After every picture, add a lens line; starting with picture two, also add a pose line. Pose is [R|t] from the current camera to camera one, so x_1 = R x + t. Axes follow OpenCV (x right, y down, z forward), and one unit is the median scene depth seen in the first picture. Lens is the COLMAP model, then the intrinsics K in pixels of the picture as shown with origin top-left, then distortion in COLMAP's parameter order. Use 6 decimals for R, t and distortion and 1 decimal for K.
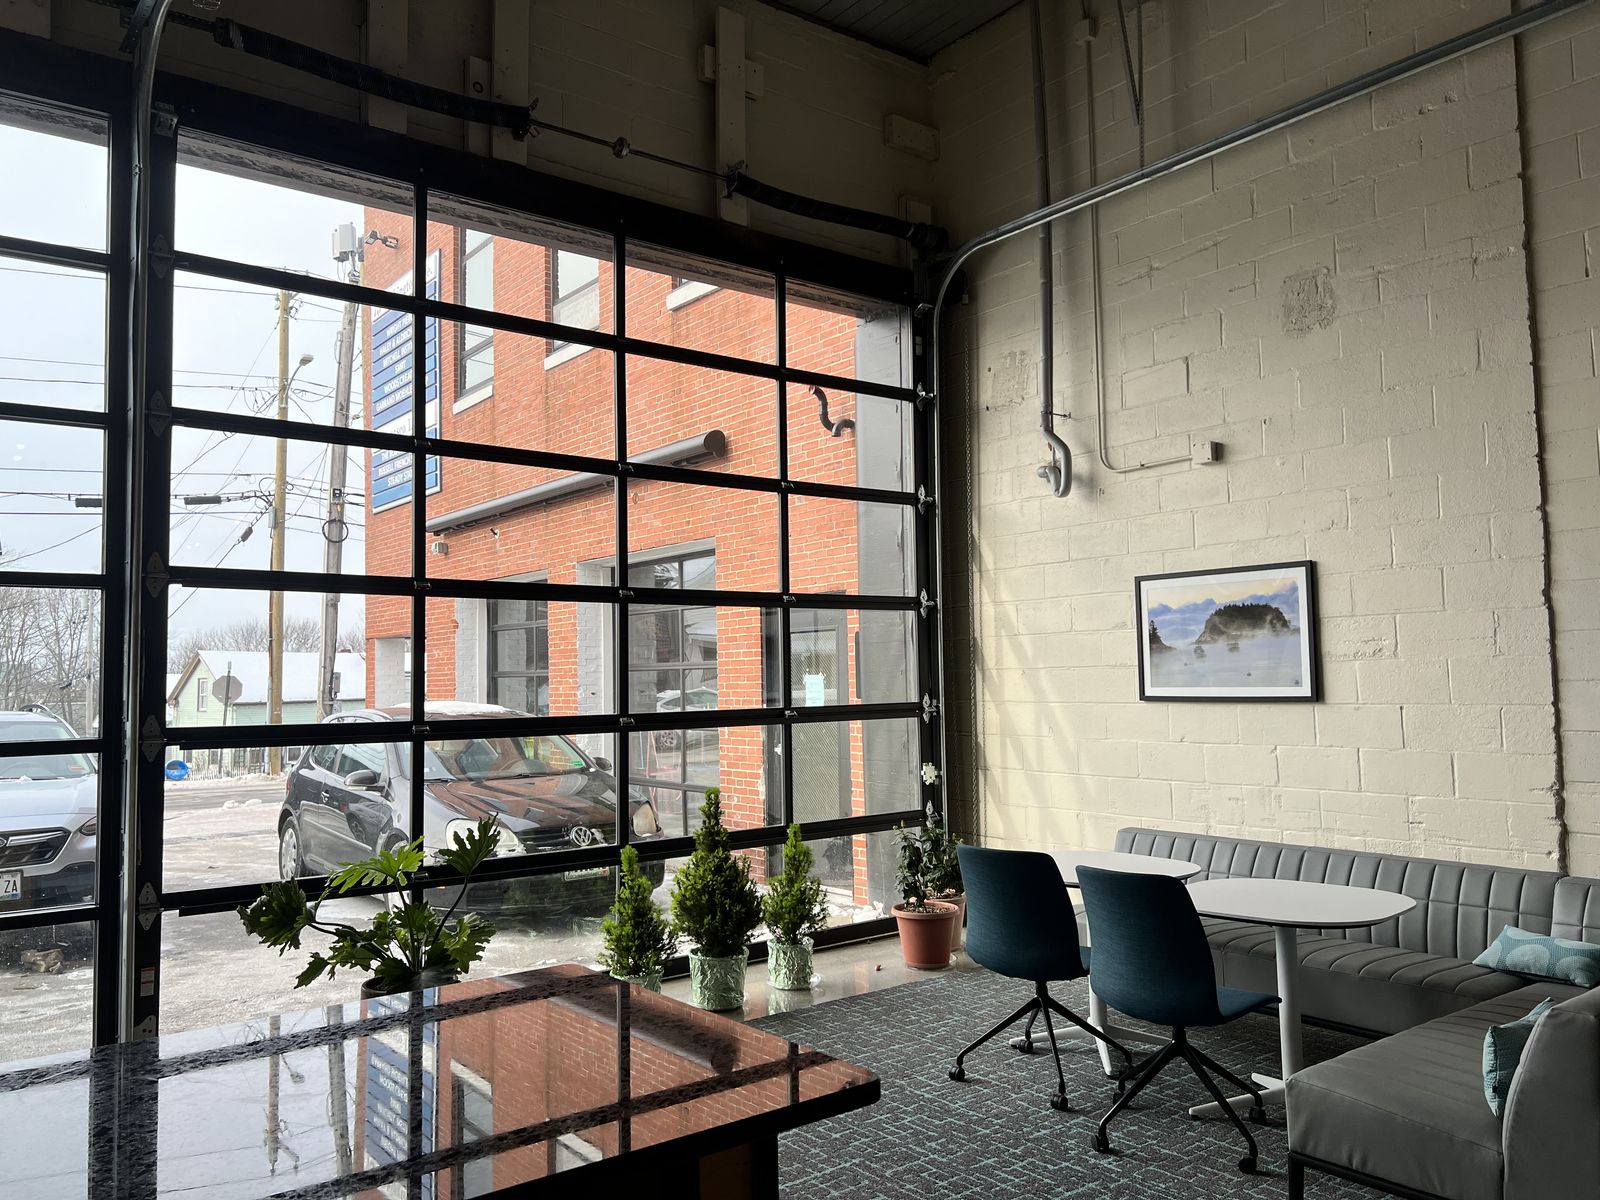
lens RADIAL K [[1199.6, 0, 803.6], [0, 1199.6, 598.0], [0, 0, 1]] dist [0.004698, -0.004974]
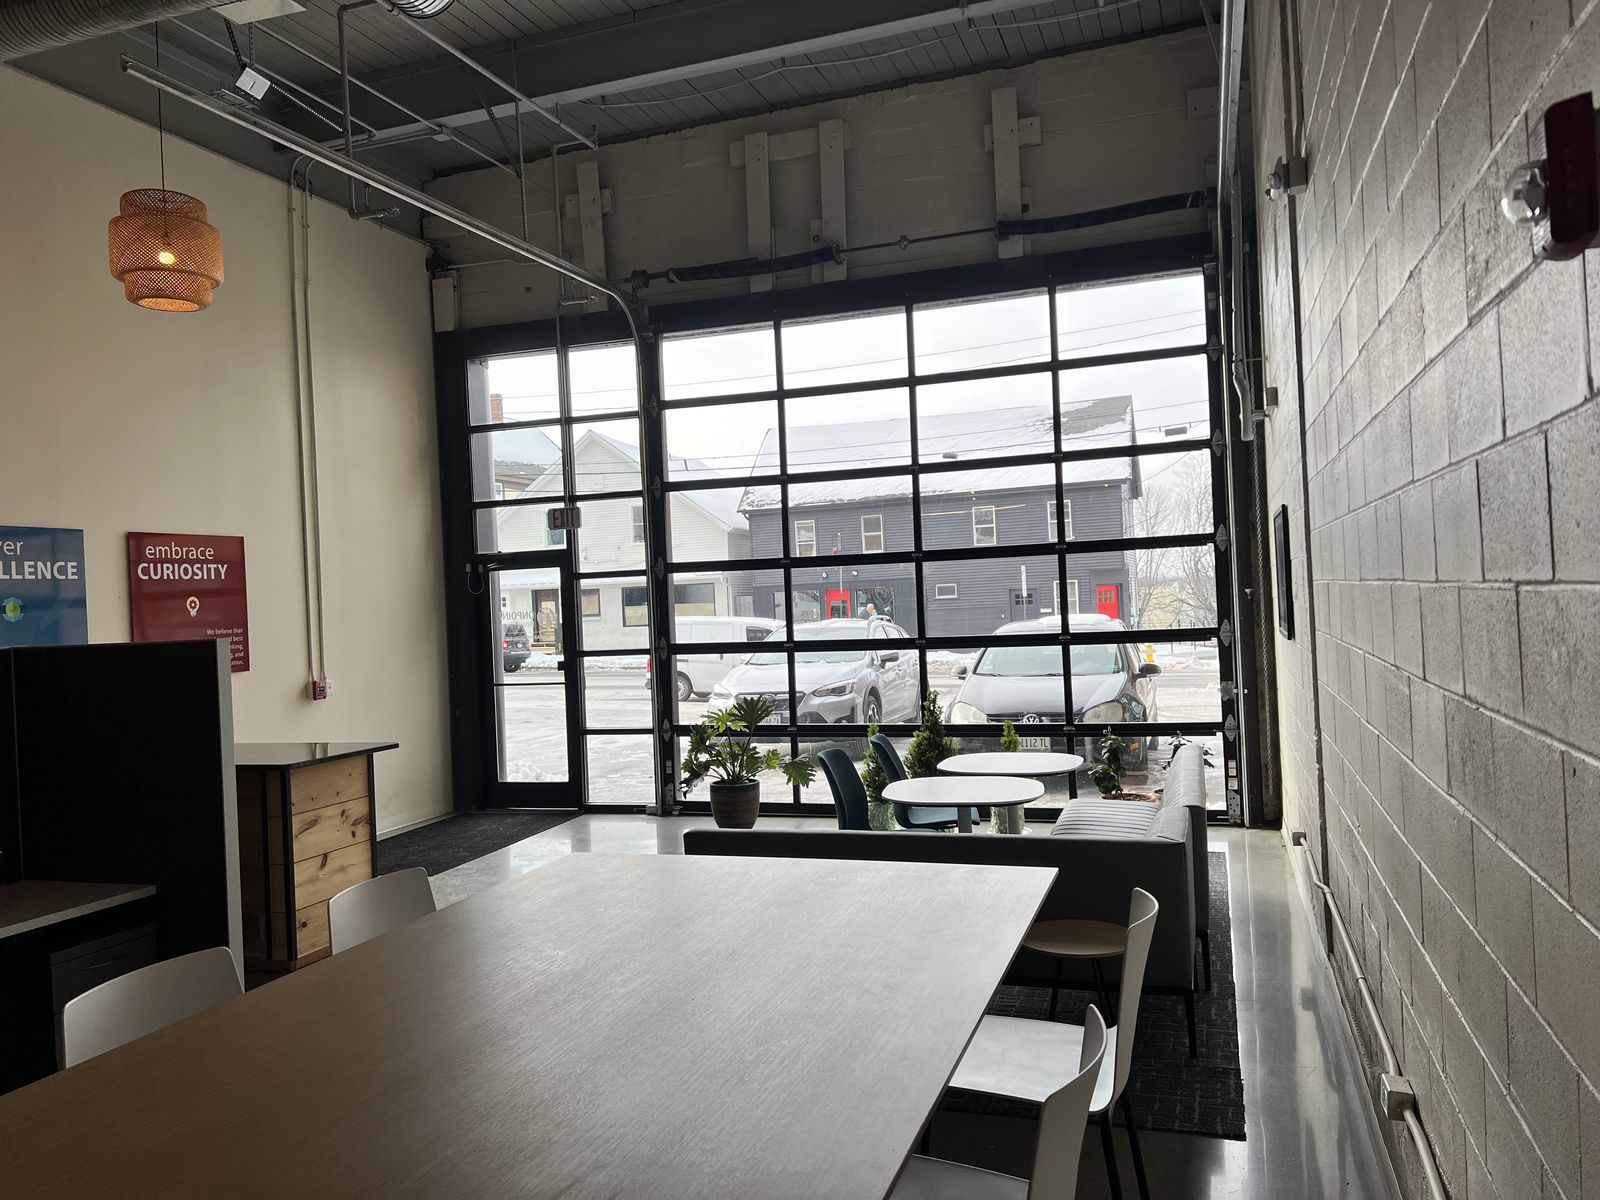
lens RADIAL K [[1184.1, 0, 796.8], [0, 1184.1, 594.8], [0, 0, 1]] dist [0.025353, -0.000385]
pose [[0.539102, -0.009122, -0.842191, 0.890434], [0.089645, 0.994883, 0.046607, -0.032746], [0.837456, -0.100624, 0.537161, 0.085071]]
